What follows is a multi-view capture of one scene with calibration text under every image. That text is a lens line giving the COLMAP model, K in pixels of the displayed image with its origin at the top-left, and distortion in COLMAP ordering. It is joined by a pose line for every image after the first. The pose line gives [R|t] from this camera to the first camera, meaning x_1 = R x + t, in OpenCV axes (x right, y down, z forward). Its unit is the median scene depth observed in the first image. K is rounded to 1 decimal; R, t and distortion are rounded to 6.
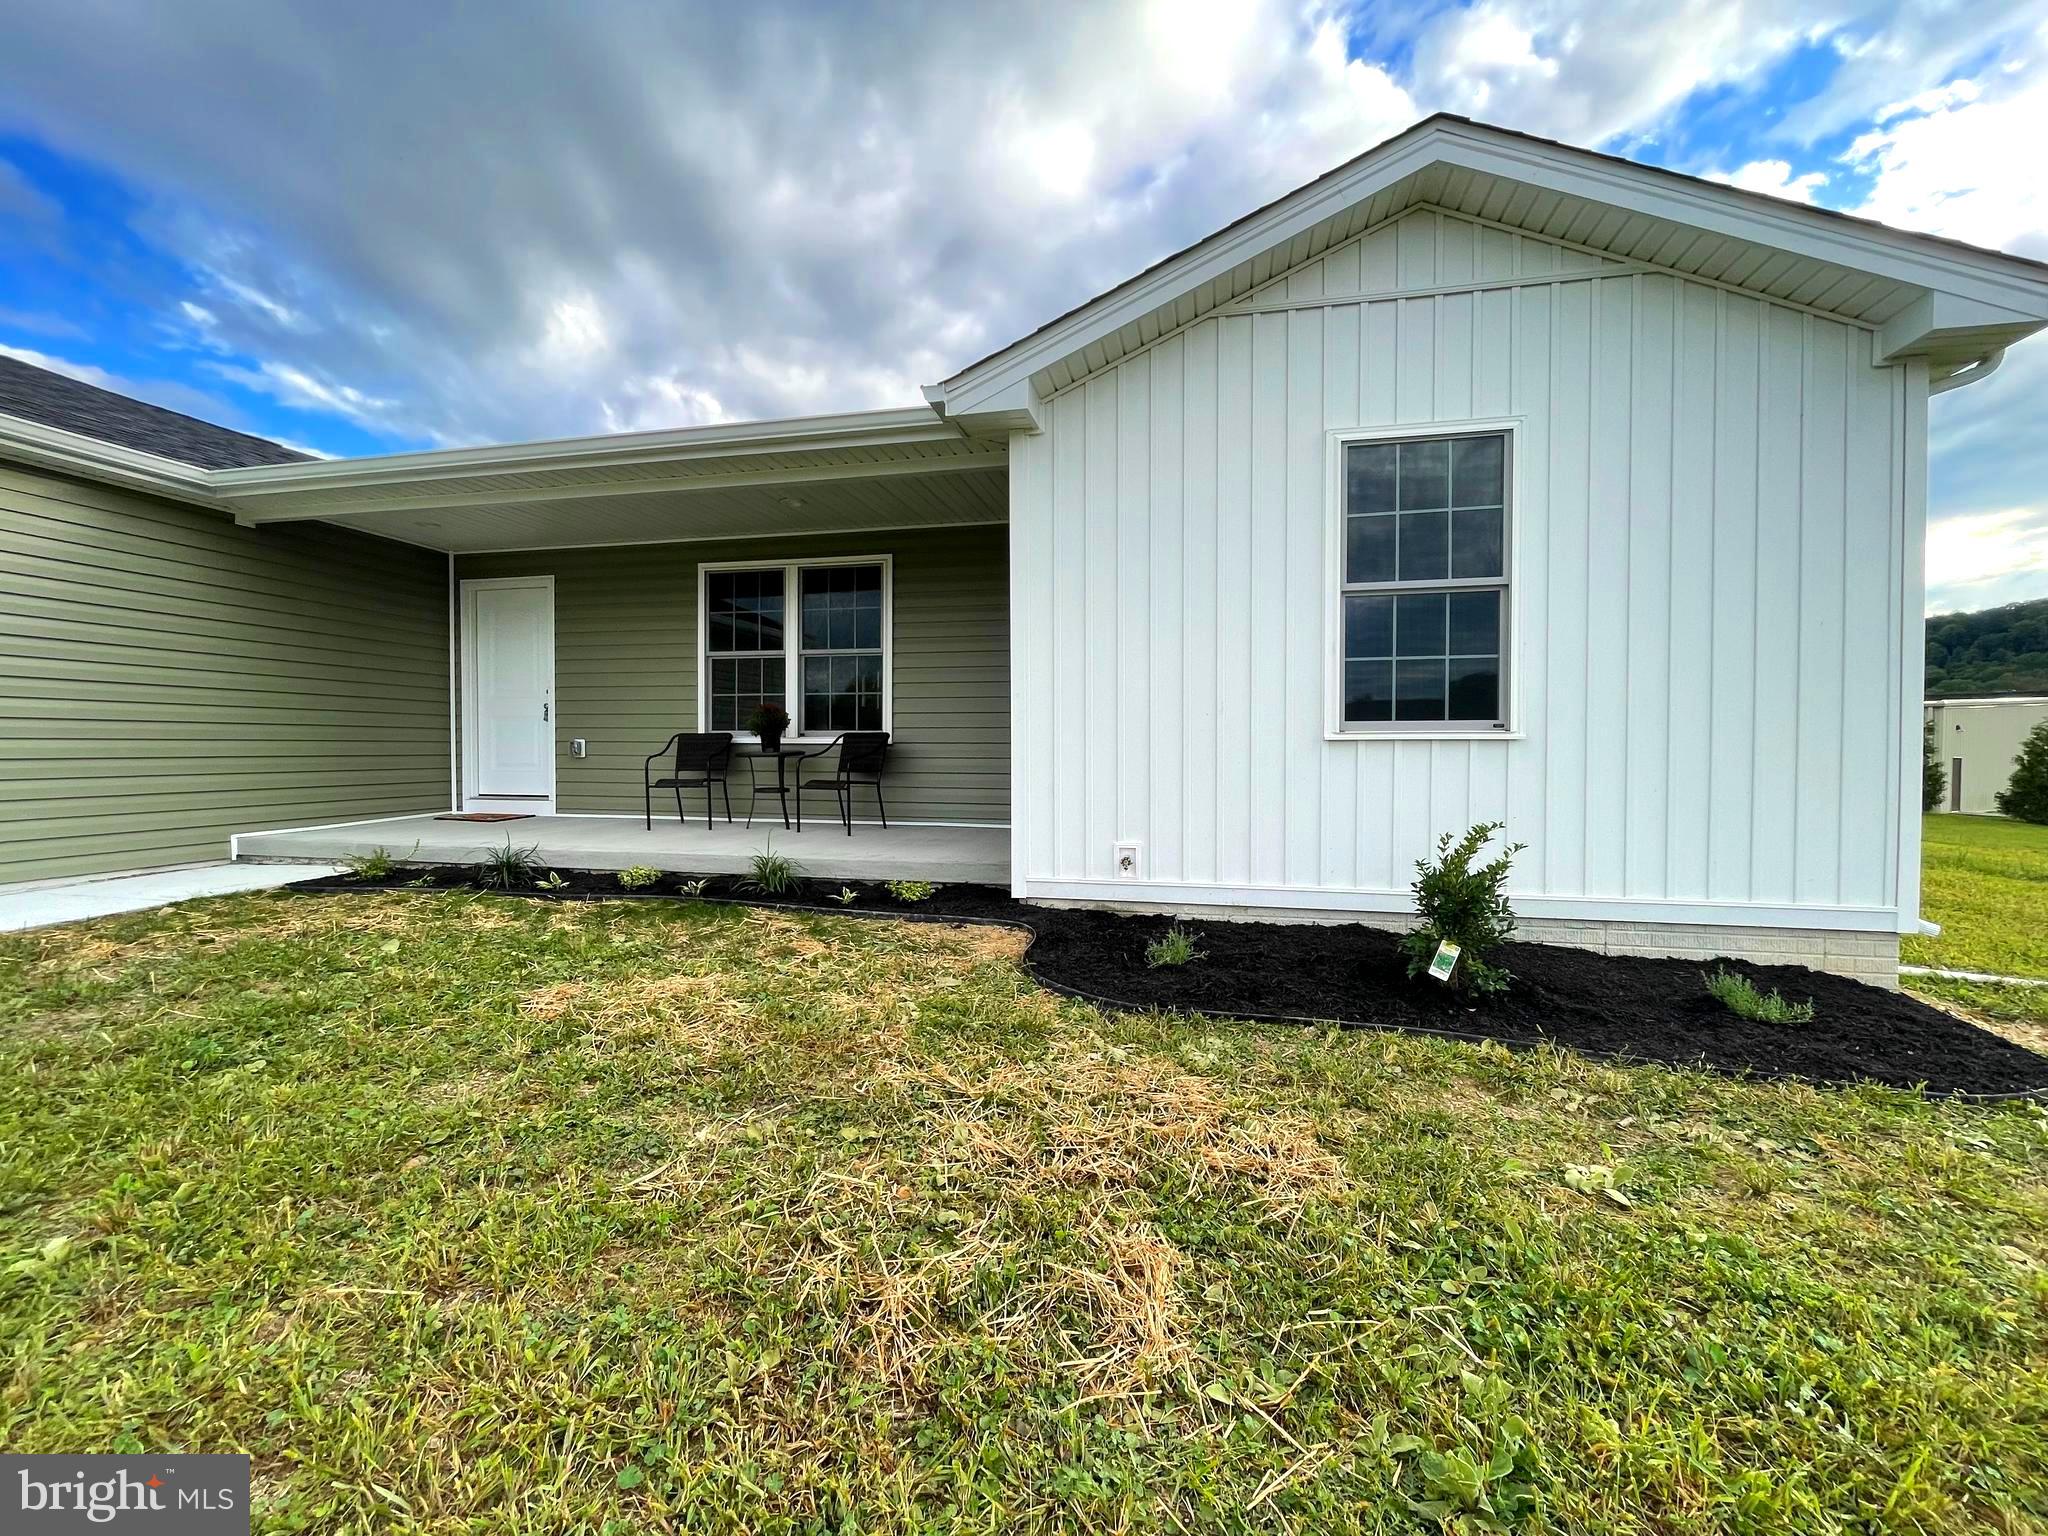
lens RADIAL K [[819.4, 0, 1029.4], [0, 819.4, 759.1], [0, 0, 1]] dist [0.000338, -0.000115]
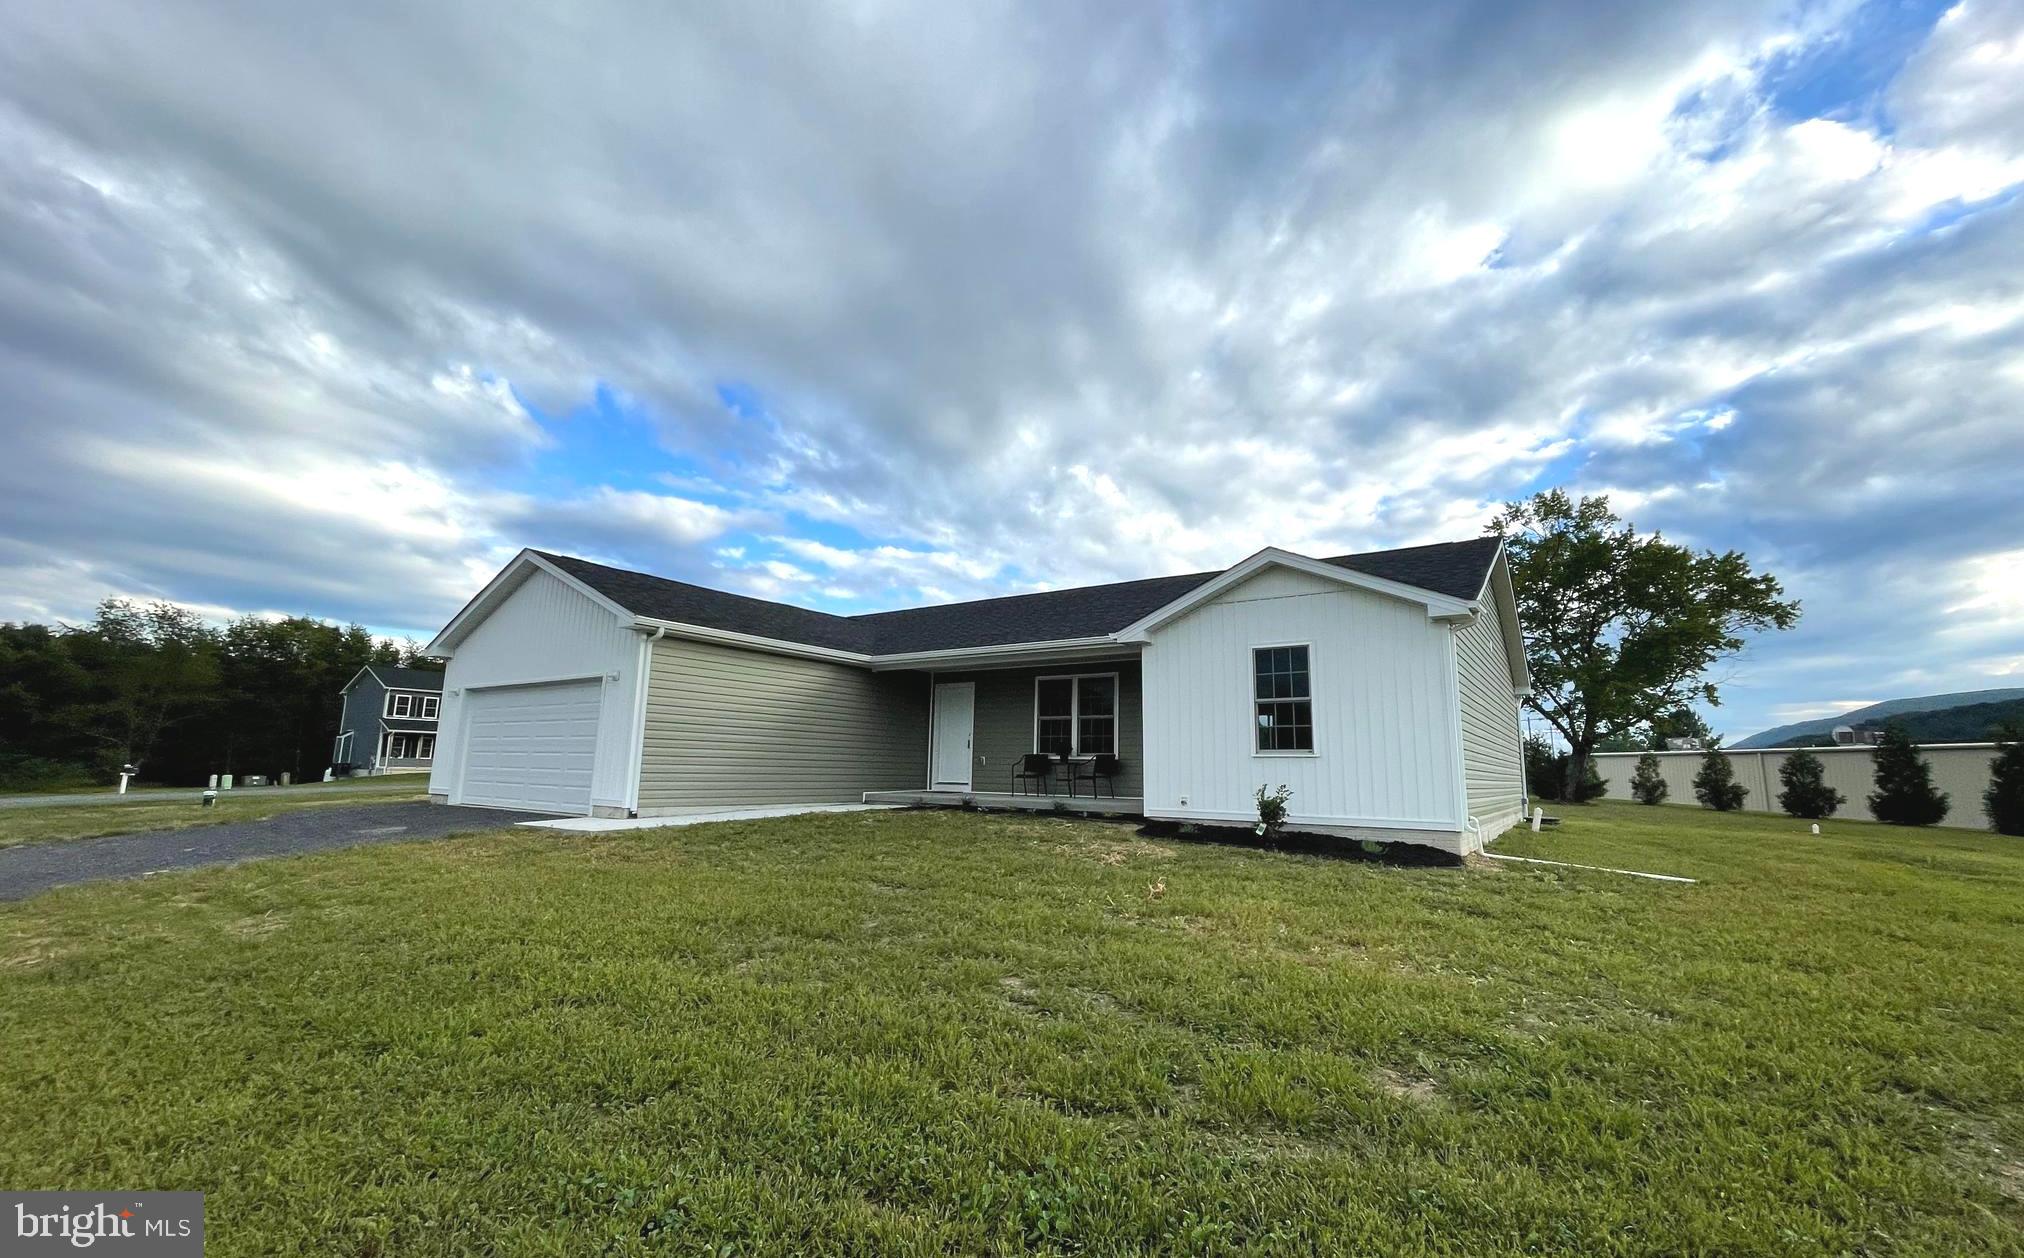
lens RADIAL K [[799.0, 0, 1049.0], [0, 799.0, 630.4], [0, 0, 1]] dist [0.000785, 0.000088]
pose [[0.936174, -0.046972, -0.348385, 0.458184], [-0.021378, 0.981591, -0.189793, 0.055830], [0.350887, 0.185127, 0.917936, -1.173693]]
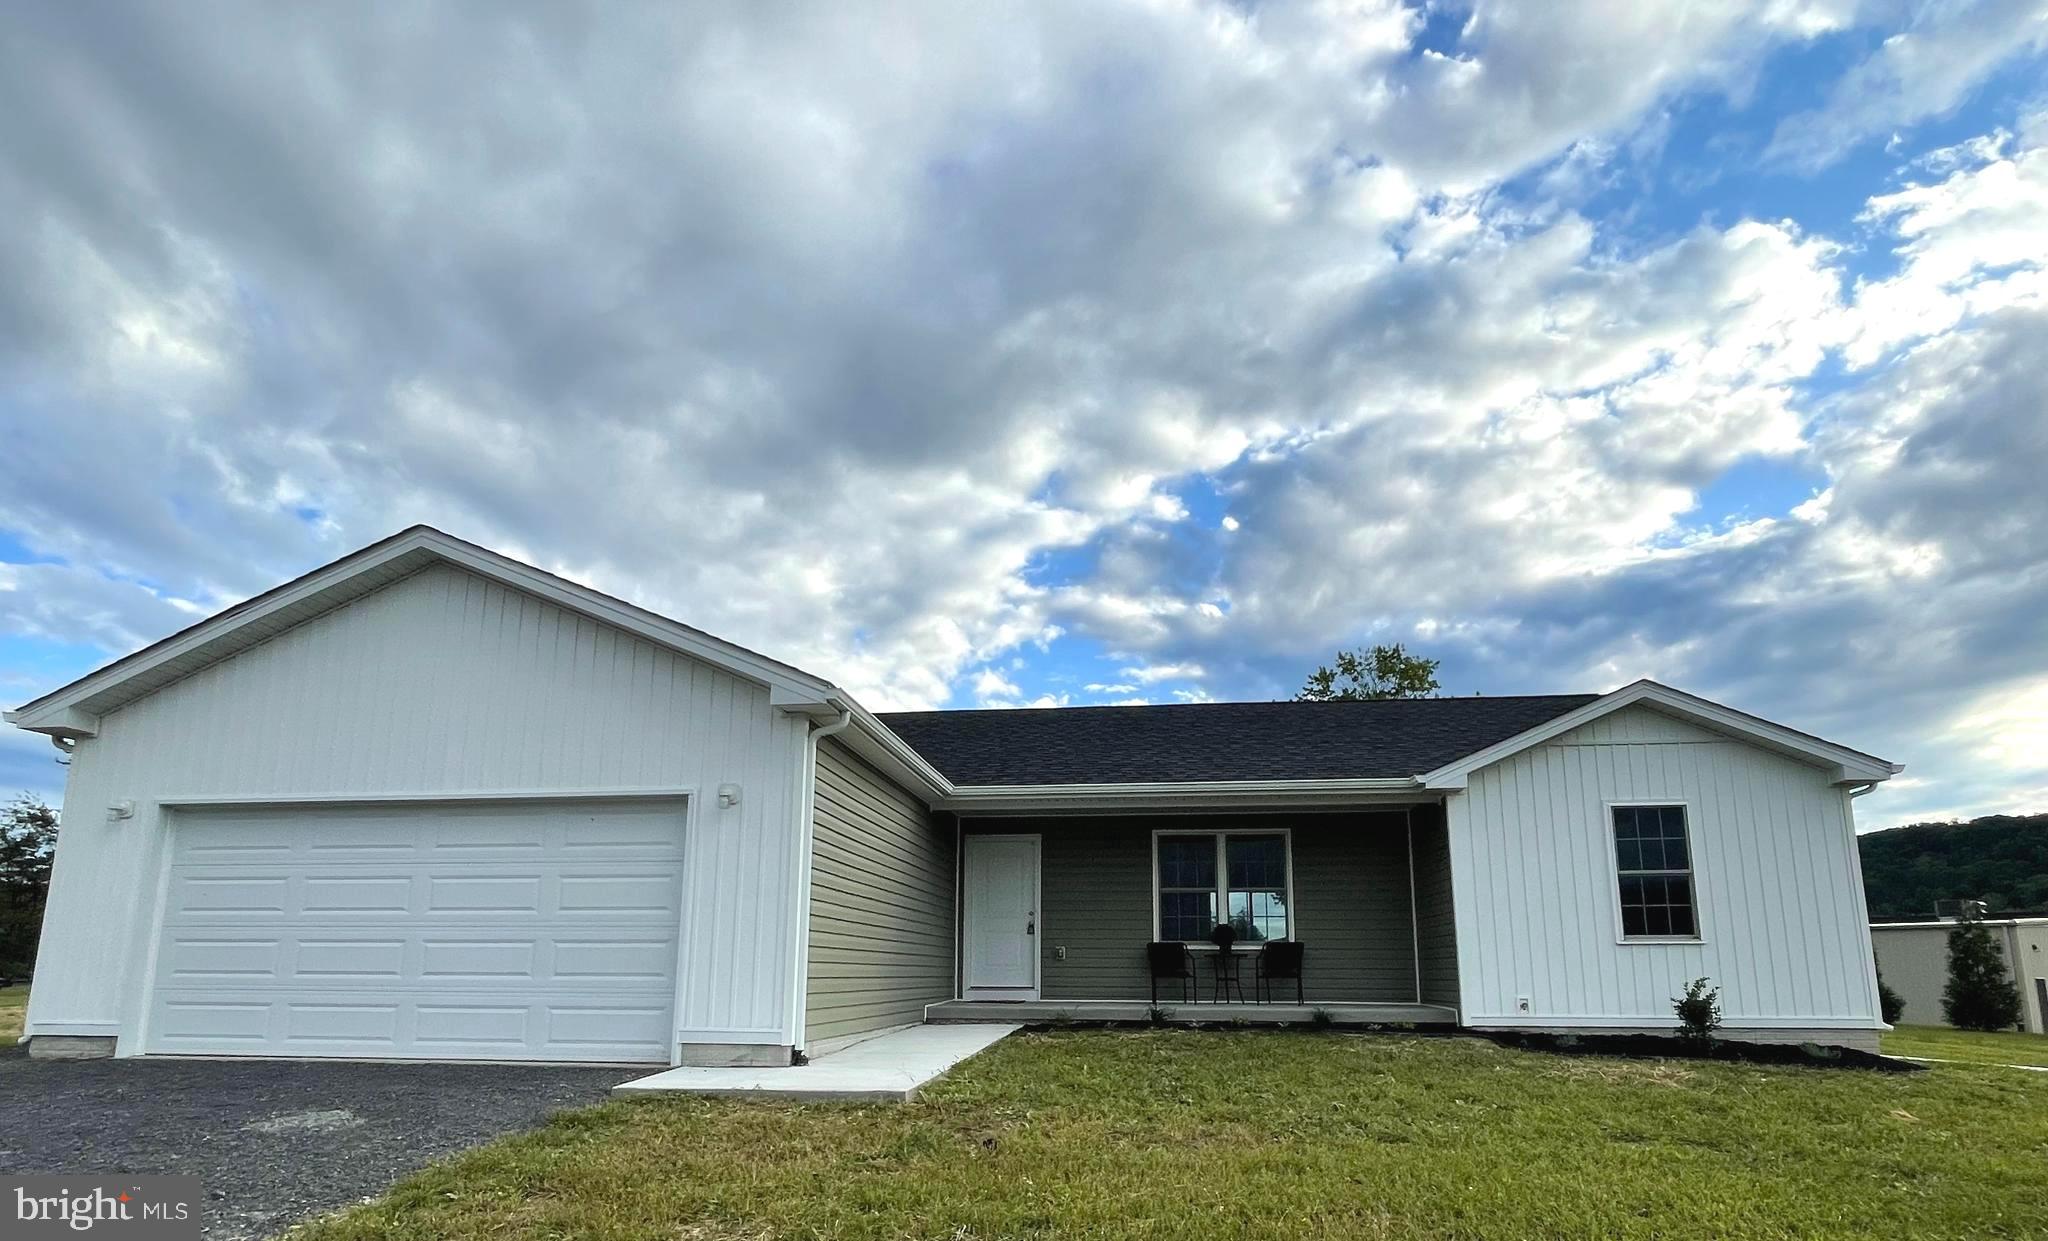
lens RADIAL K [[1064.7, 0, 1052.0], [0, 1064.7, 765.6], [0, 0, 1]] dist [-0.001038, -0.000156]
pose [[0.996318, 0.017116, 0.084013, -0.902496], [0.000557, 0.978559, -0.205968, 0.061947], [-0.085737, 0.205256, 0.974946, -1.117111]]
